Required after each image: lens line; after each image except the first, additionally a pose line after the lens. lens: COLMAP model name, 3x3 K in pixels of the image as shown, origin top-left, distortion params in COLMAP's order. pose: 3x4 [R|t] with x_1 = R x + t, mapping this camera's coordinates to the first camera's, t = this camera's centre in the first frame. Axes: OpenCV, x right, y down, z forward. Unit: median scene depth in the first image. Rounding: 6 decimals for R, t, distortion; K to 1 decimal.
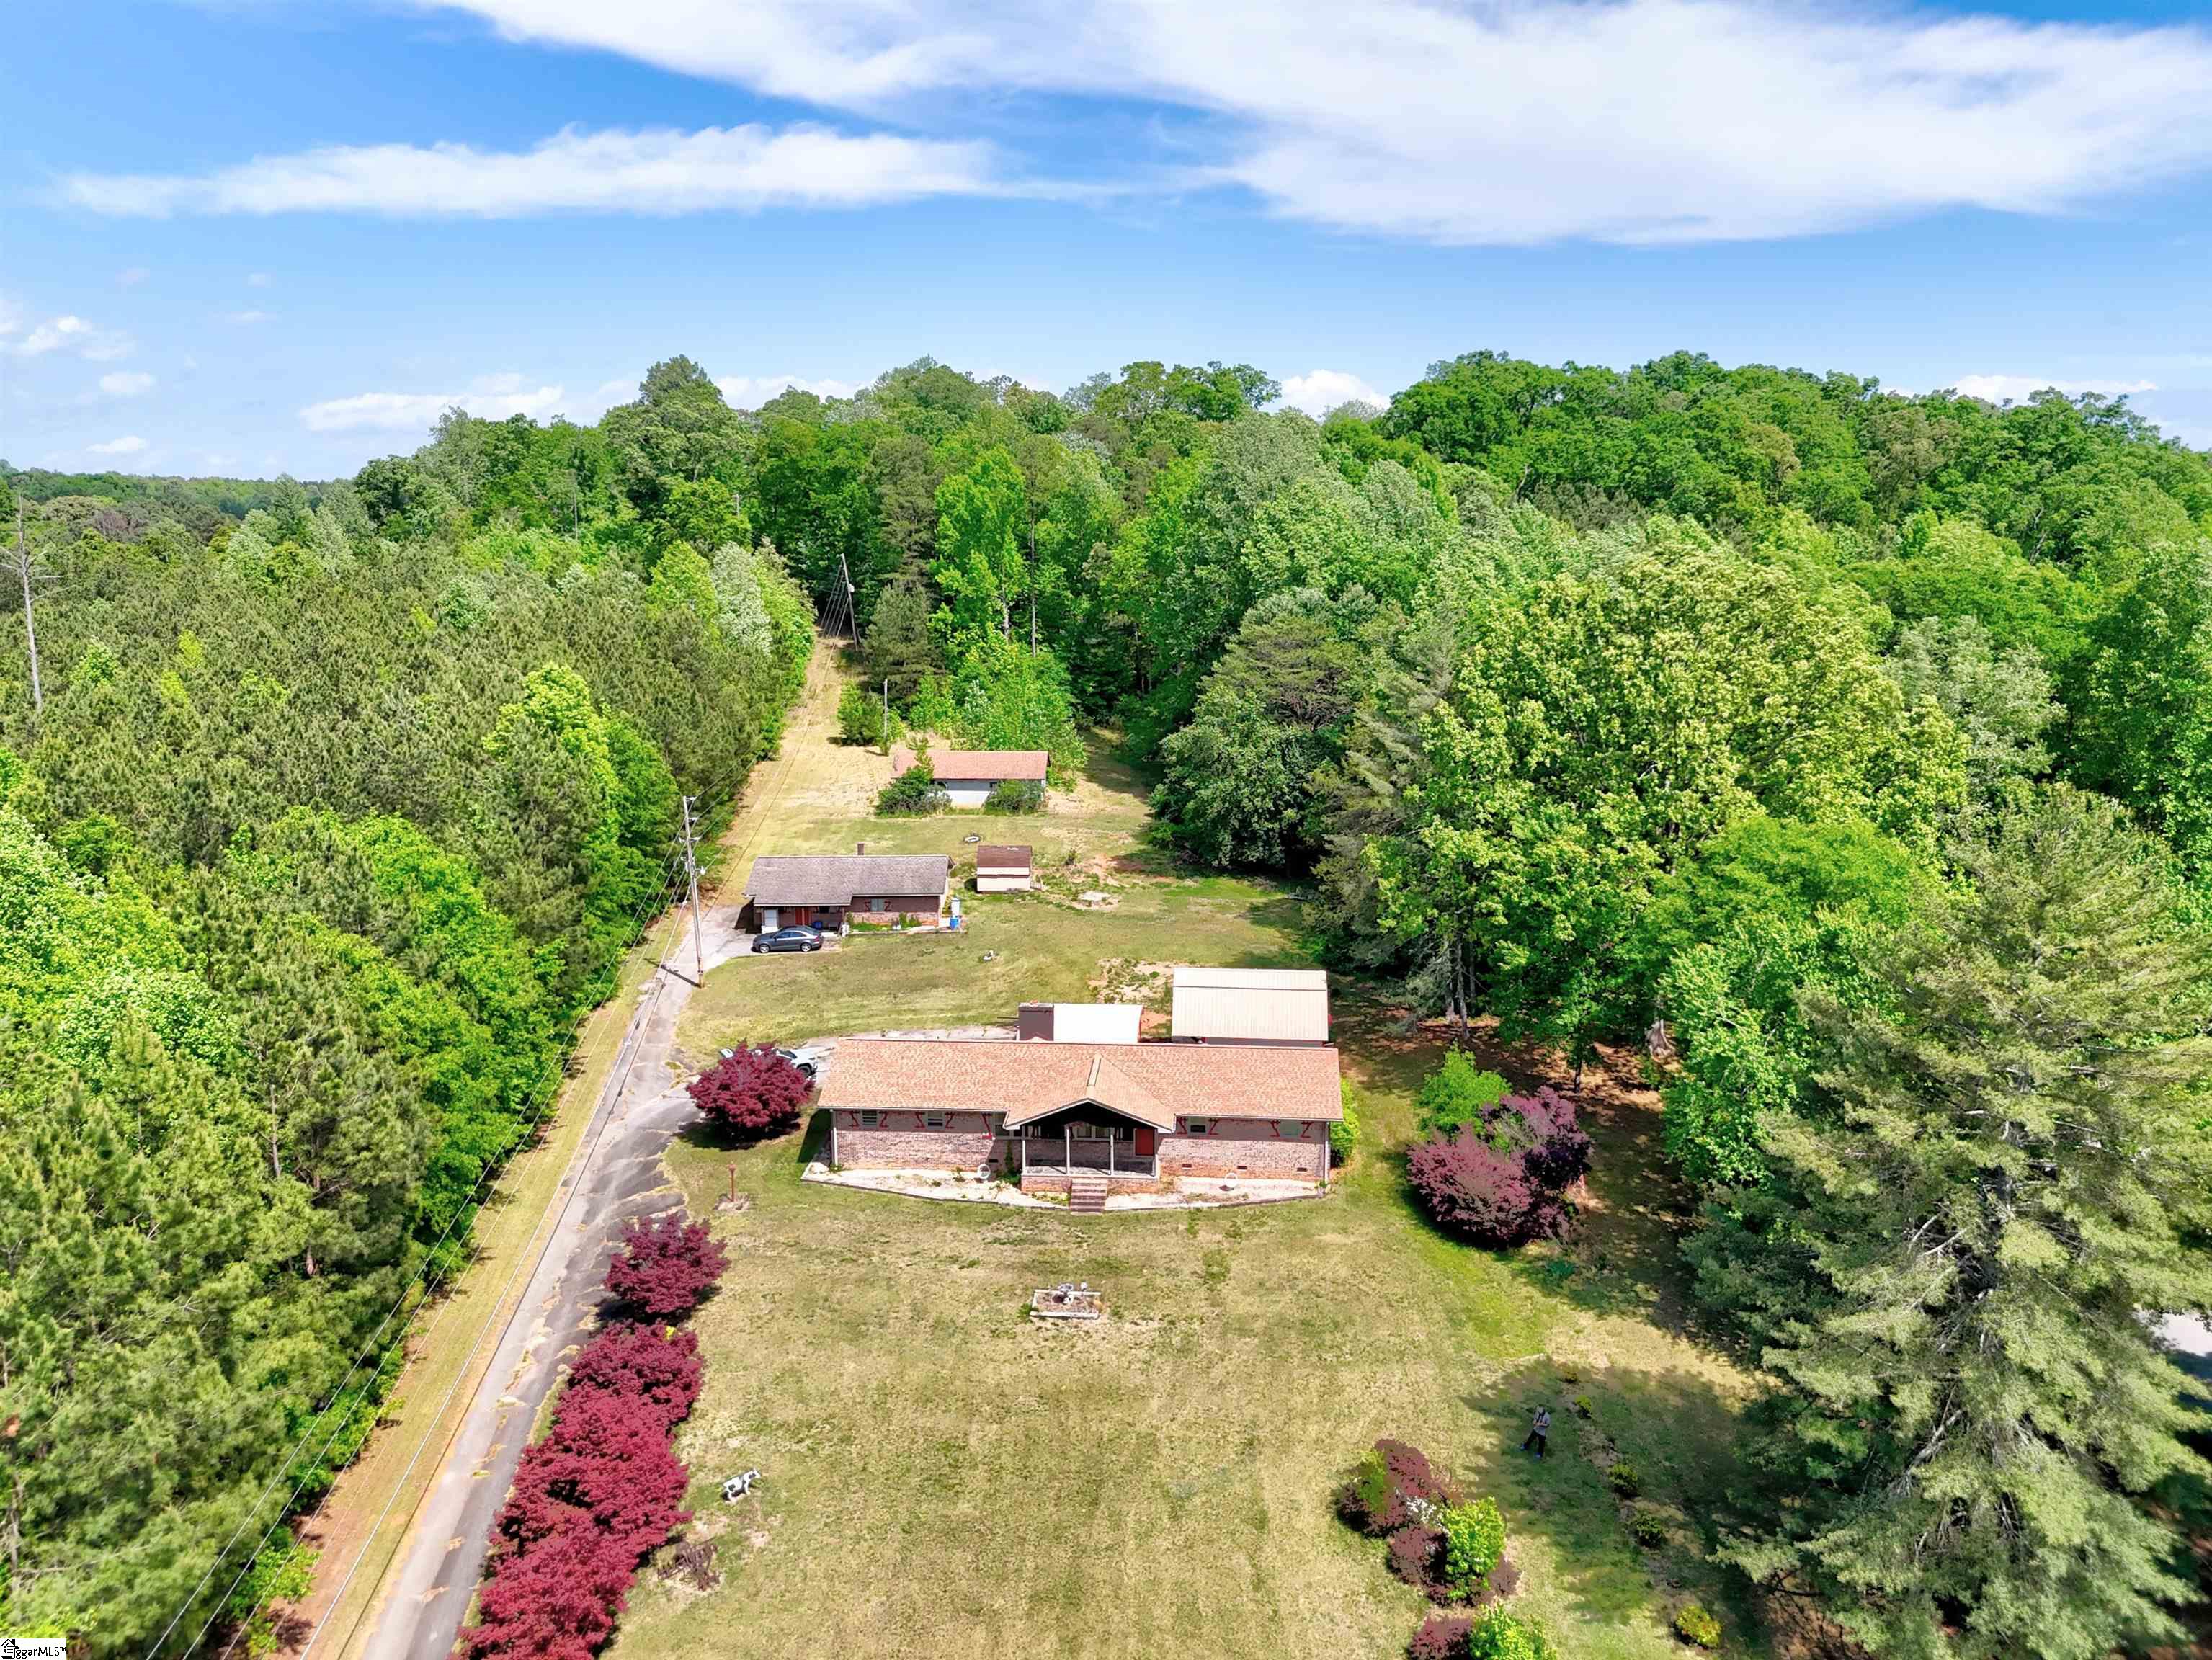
lens RADIAL K [[1647.3, 0, 1106.0], [0, 1647.3, 830.0], [0, 0, 1]] dist [0.003741, 0.000263]
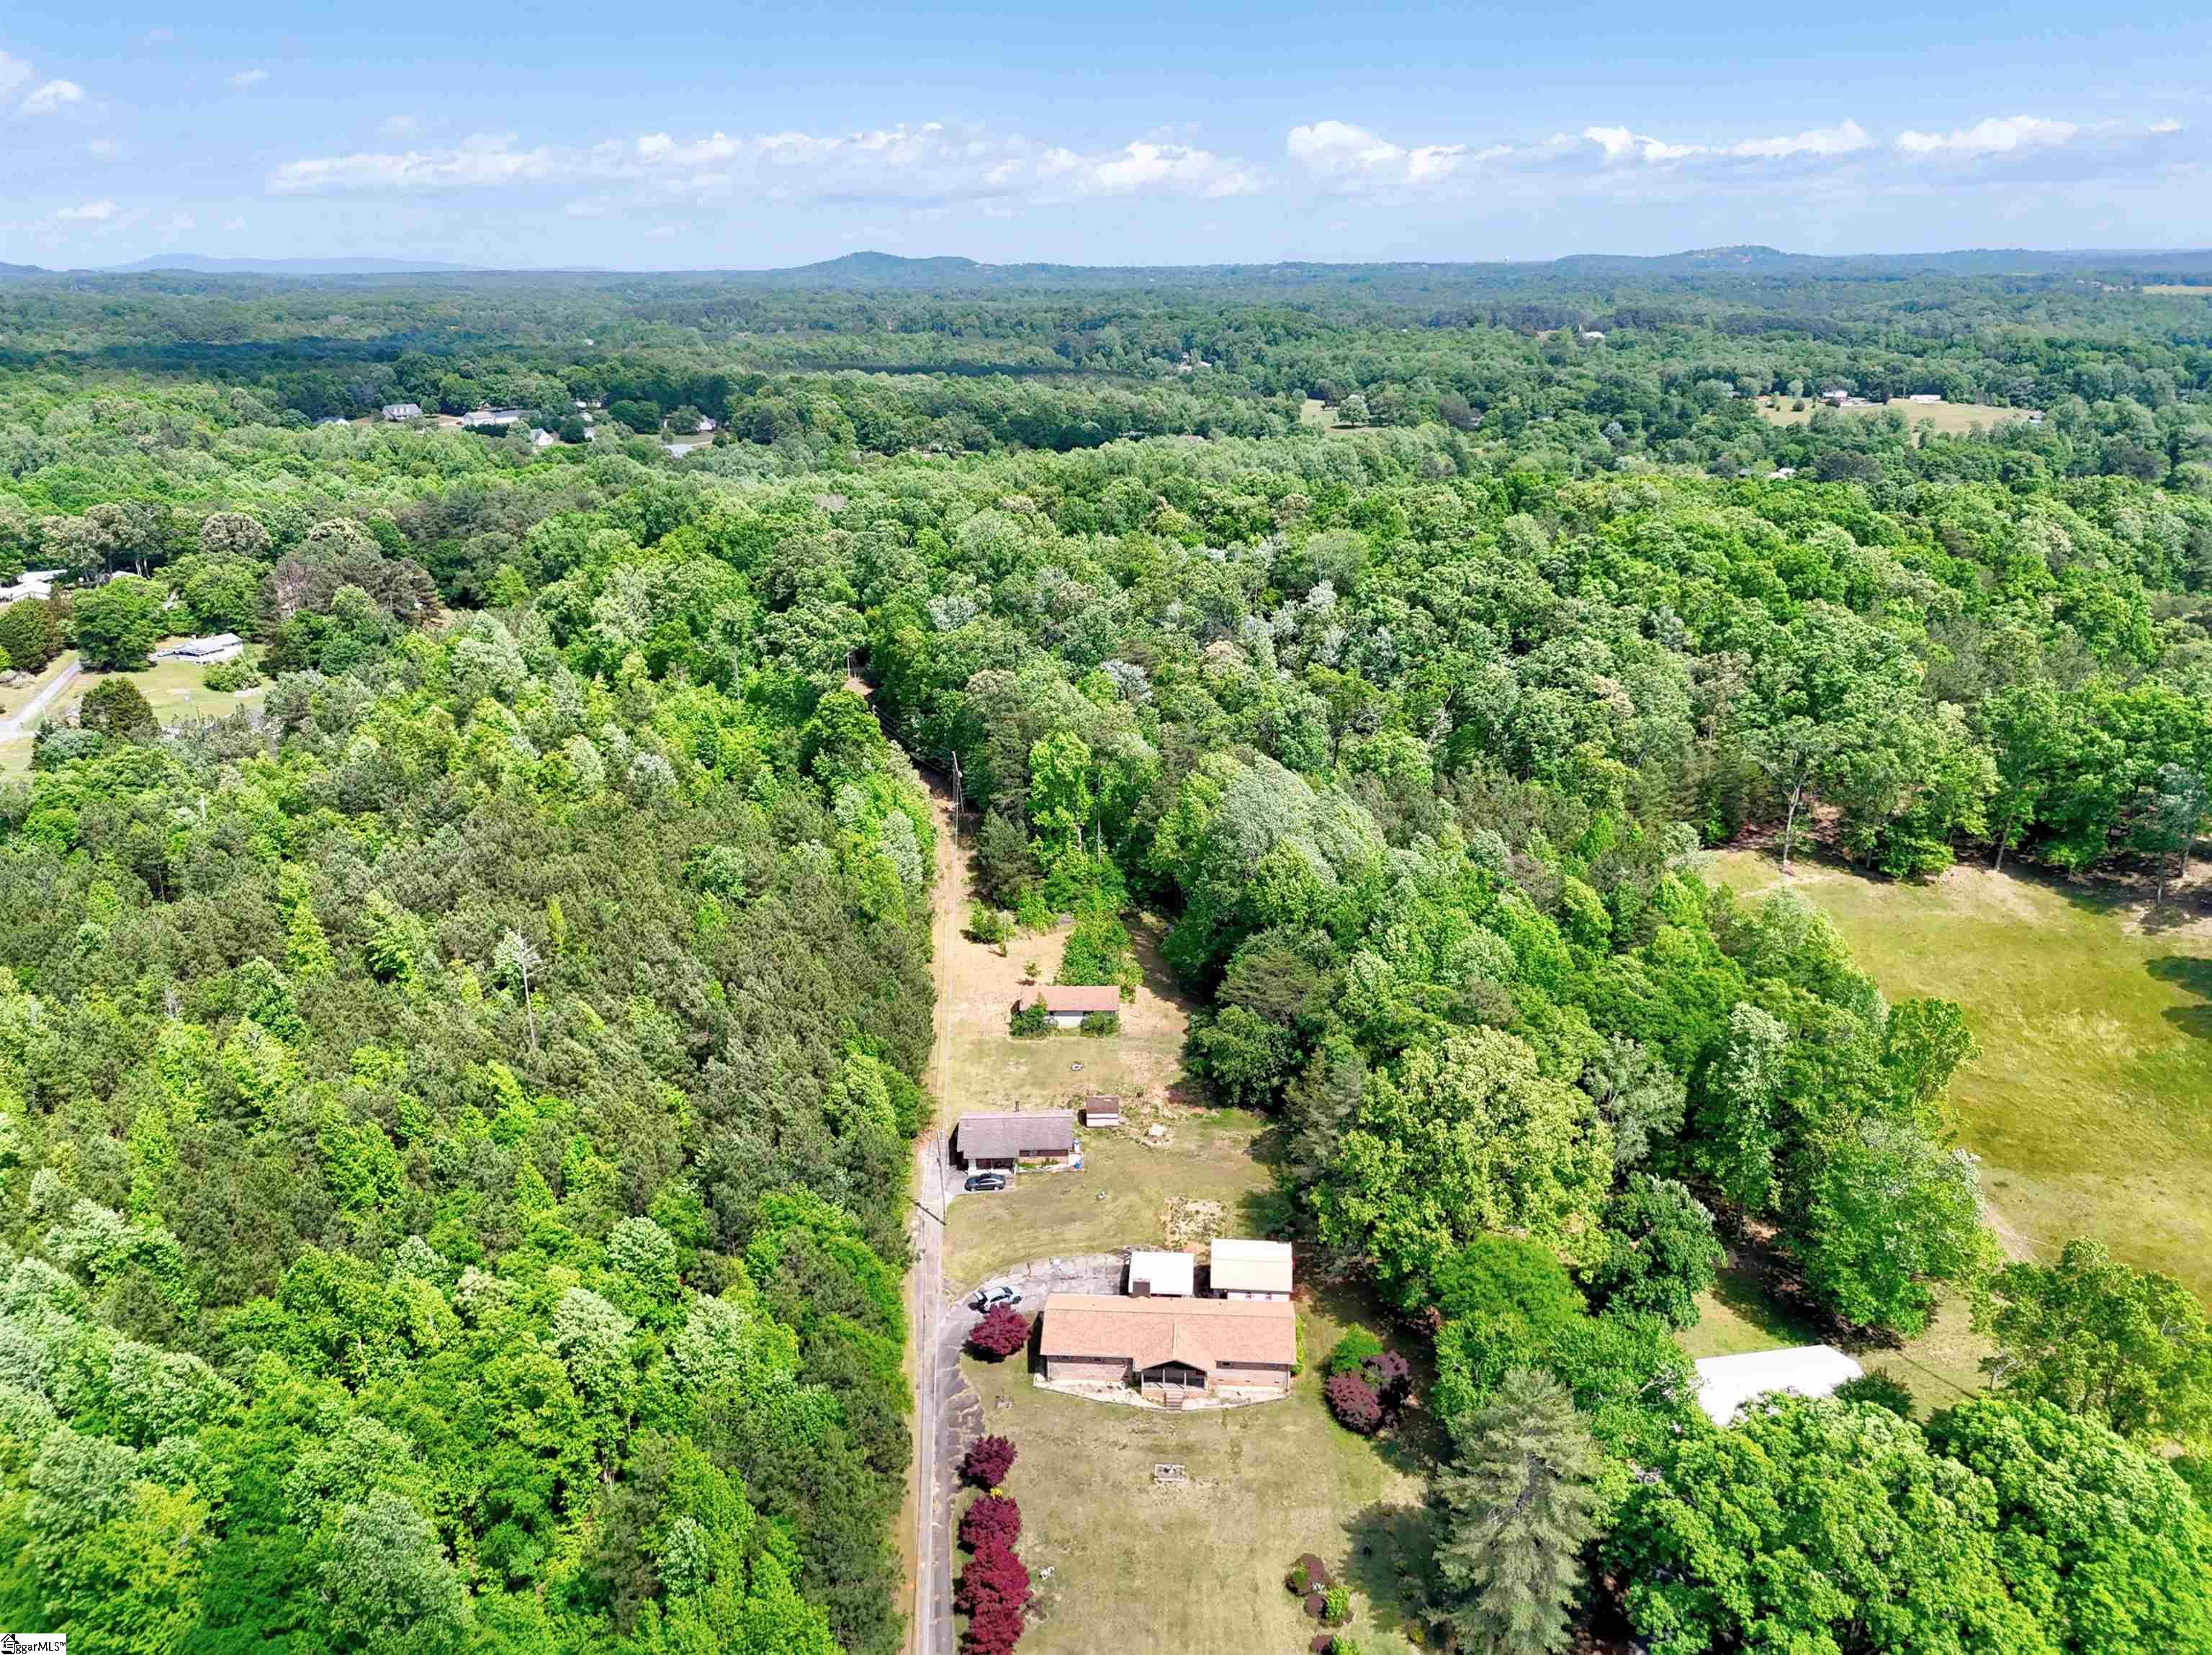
lens RADIAL K [[1647.5, 0, 1106.0], [0, 1647.5, 827.5], [0, 0, 1]] dist [0.003741, 0.000263]
pose [[0.999756, -0.021520, -0.004983, -0.070213], [0.022005, 0.989947, 0.139719, -0.780503], [0.001927, -0.139794, 0.990179, -0.957911]]
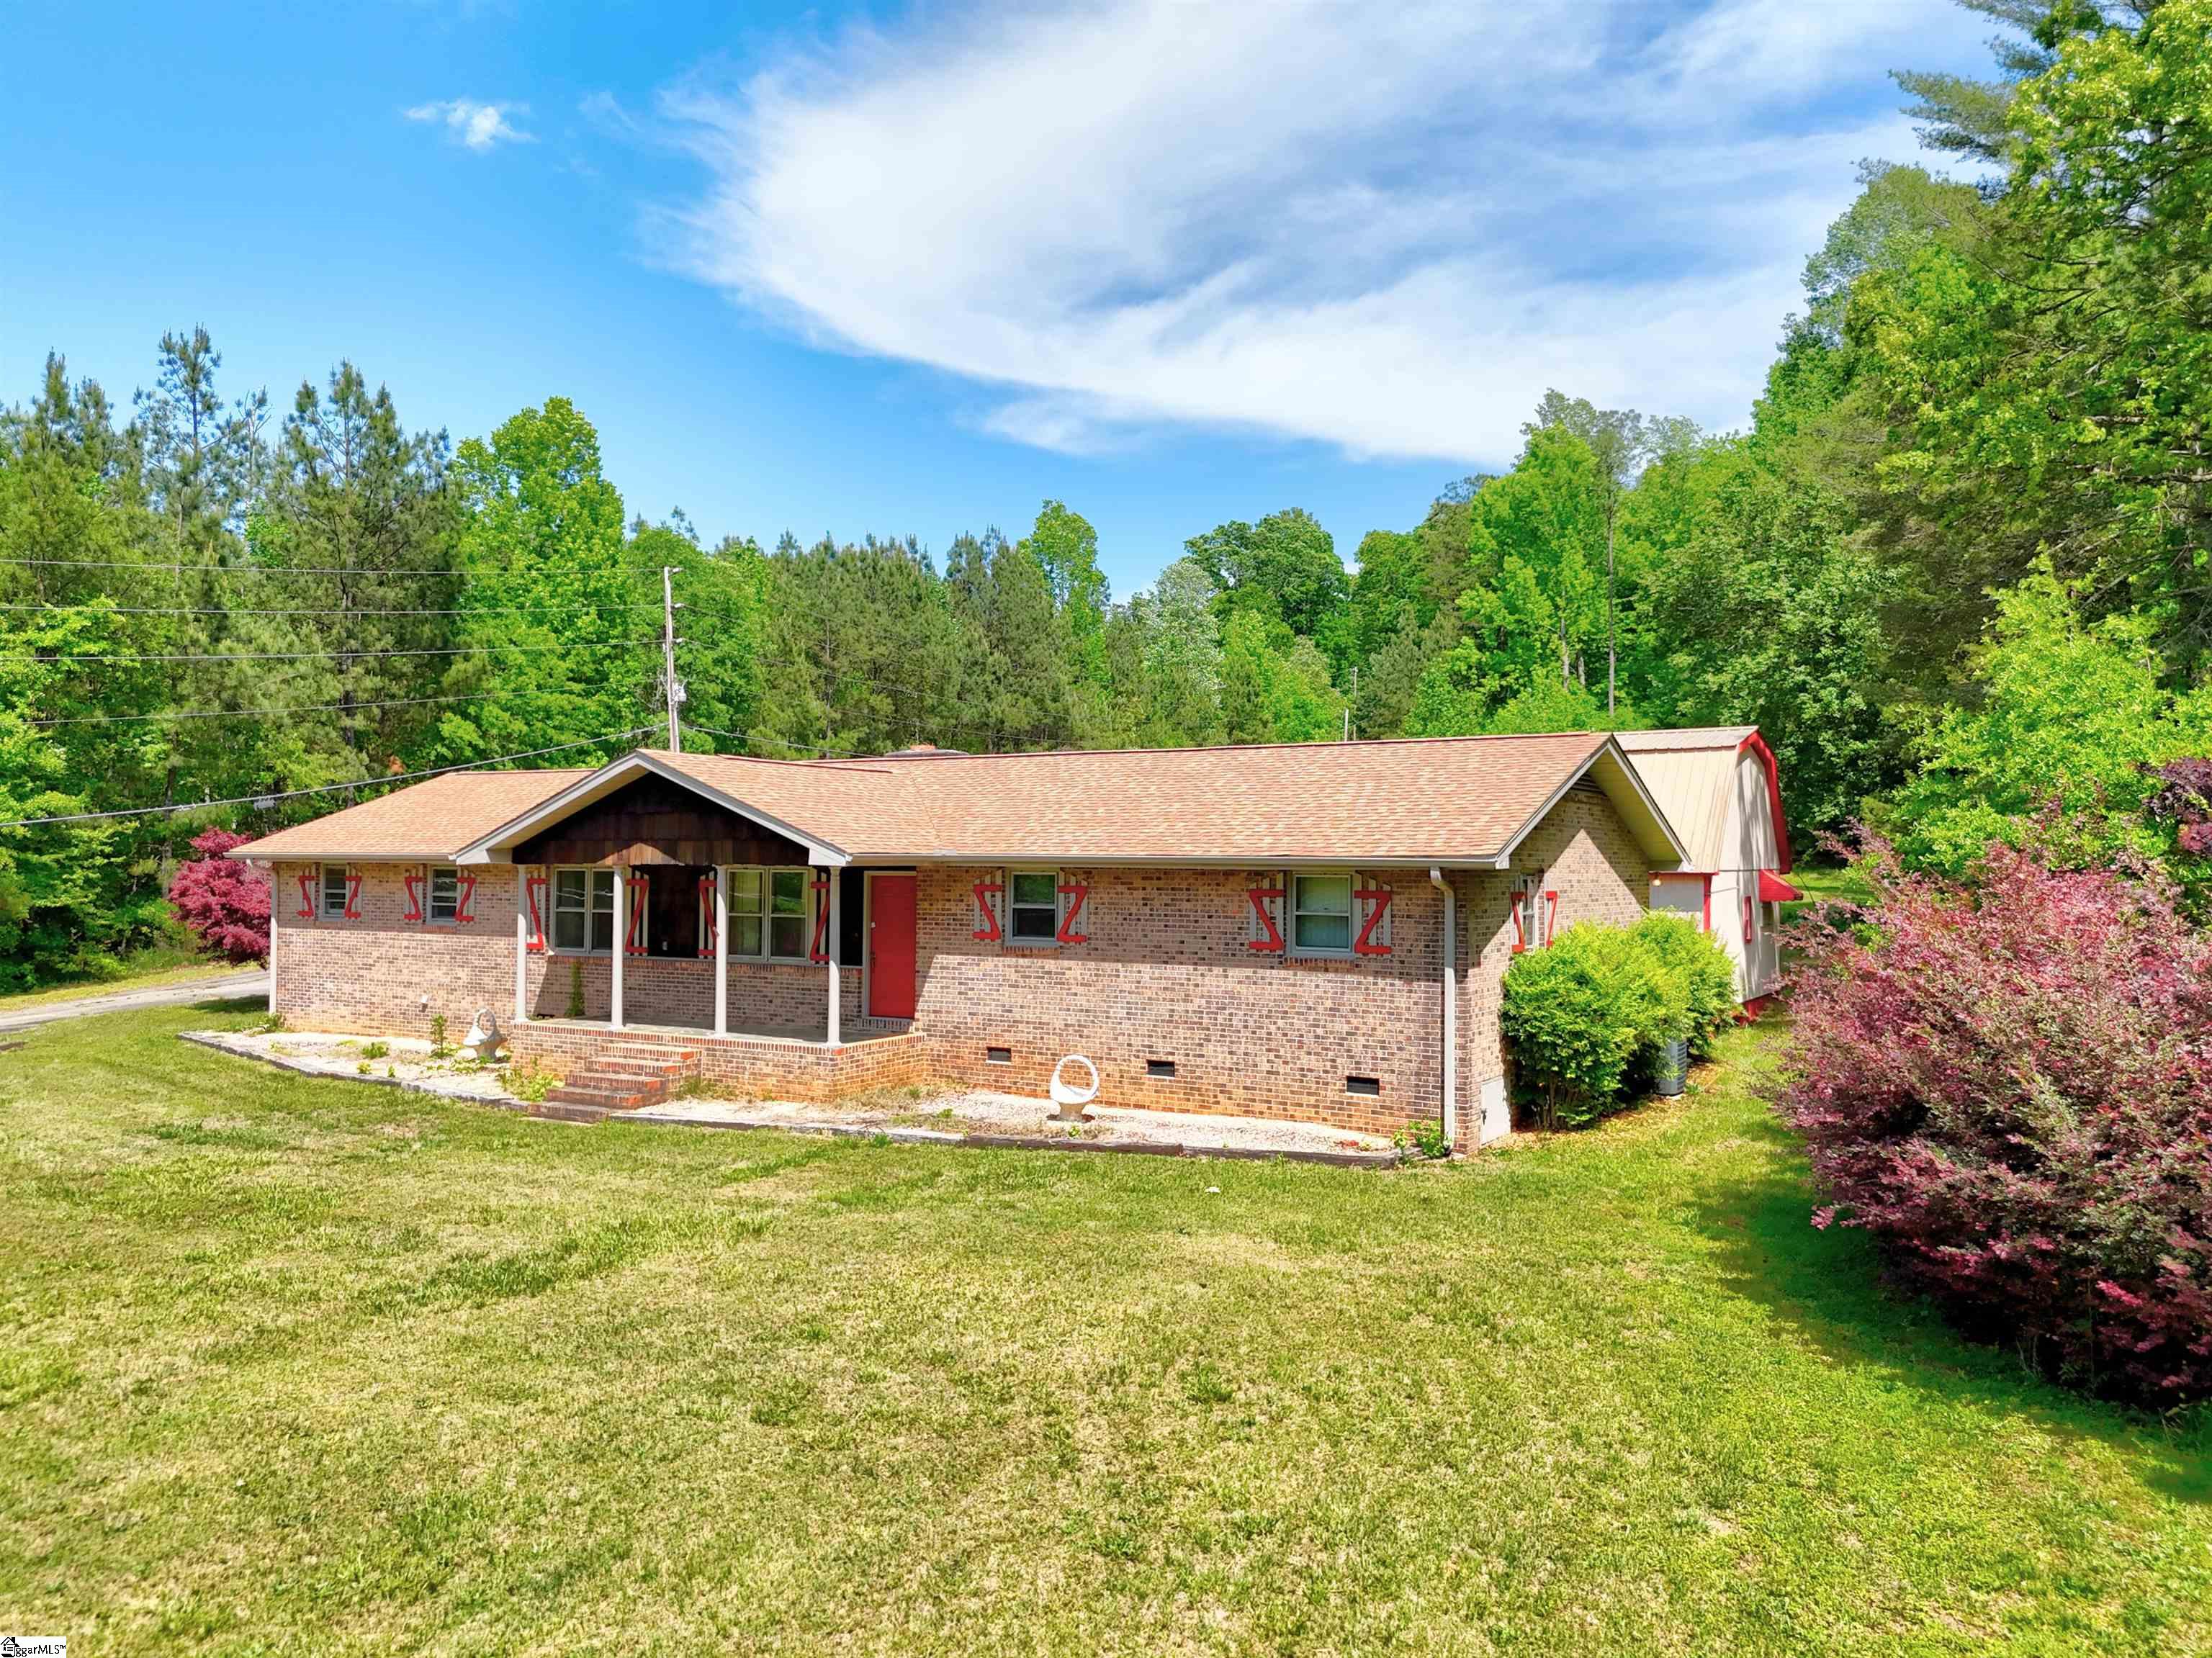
lens RADIAL K [[1647.2, 0, 1106.0], [0, 1647.2, 829.0], [0, 0, 1]] dist [0.003741, 0.000263]
pose [[0.881728, -0.003440, -0.471746, 0.216191], [-0.109340, 0.971255, -0.211445, 0.239121], [0.458913, 0.238018, 0.856006, 0.802350]]
